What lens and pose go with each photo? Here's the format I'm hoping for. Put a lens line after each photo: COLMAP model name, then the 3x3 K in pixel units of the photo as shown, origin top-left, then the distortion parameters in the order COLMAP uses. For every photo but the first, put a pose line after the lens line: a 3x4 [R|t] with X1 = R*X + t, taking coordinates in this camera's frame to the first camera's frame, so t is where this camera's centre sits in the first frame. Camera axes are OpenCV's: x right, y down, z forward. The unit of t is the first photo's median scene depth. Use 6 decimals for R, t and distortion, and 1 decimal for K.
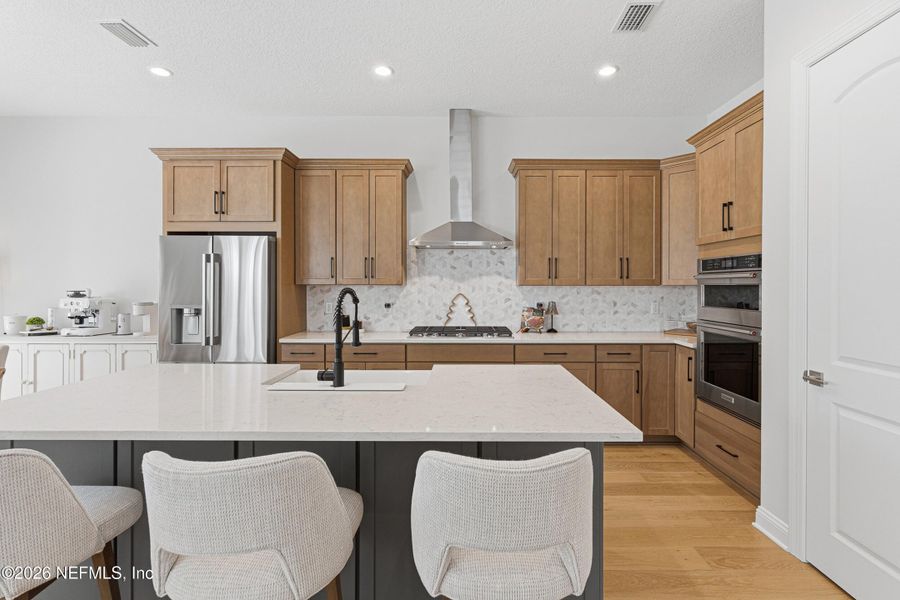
lens RADIAL K [[412.9, 0, 461.2], [0, 412.9, 288.2], [0, 0, 1]] dist [-0.000800, 0.000290]
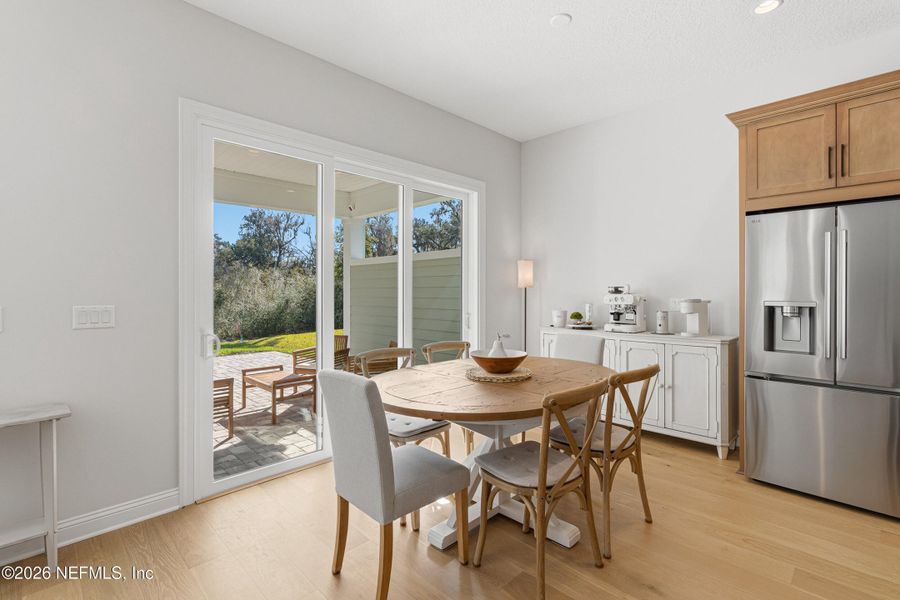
lens RADIAL K [[412.9, 0, 461.2], [0, 412.9, 288.2], [0, 0, 1]] dist [-0.000800, 0.000290]
pose [[0.718903, -0.008148, -0.695063, -0.508045], [-0.000516, 0.999925, -0.012256, 0.022094], [0.695110, 0.009169, 0.718845, 0.022324]]
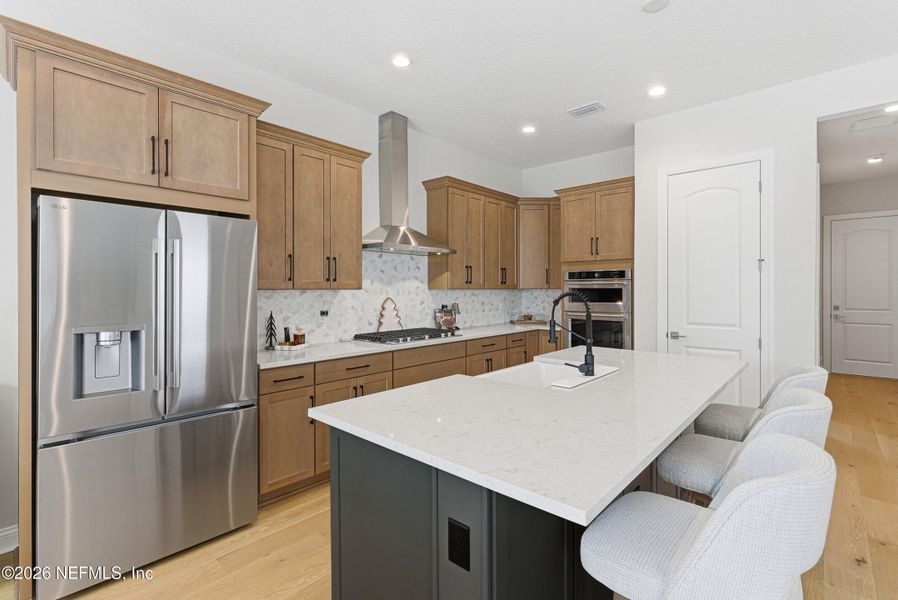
lens RADIAL K [[409.8, 0, 448.4], [0, 409.8, 290.8], [0, 0, 1]] dist [0.002710, 0.000437]
pose [[0.677558, -0.006575, 0.735440, -0.679744], [0.010495, 0.999945, -0.000729, -0.001628], [-0.735394, 0.008212, 0.677590, 0.245779]]
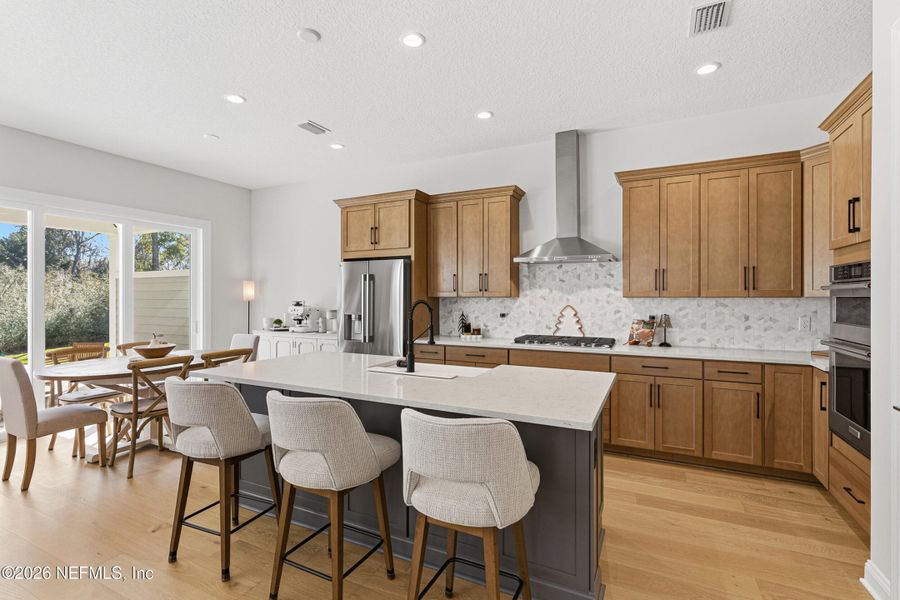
lens RADIAL K [[409.8, 0, 454.7], [0, 409.8, 298.5], [0, 0, 1]] dist [0.001606, 0.000372]
pose [[0.902578, -0.000001, -0.430526, 0.200718], [-0.001610, 0.999993, -0.003378, -0.000218], [0.430523, 0.003742, 0.902572, -0.075492]]
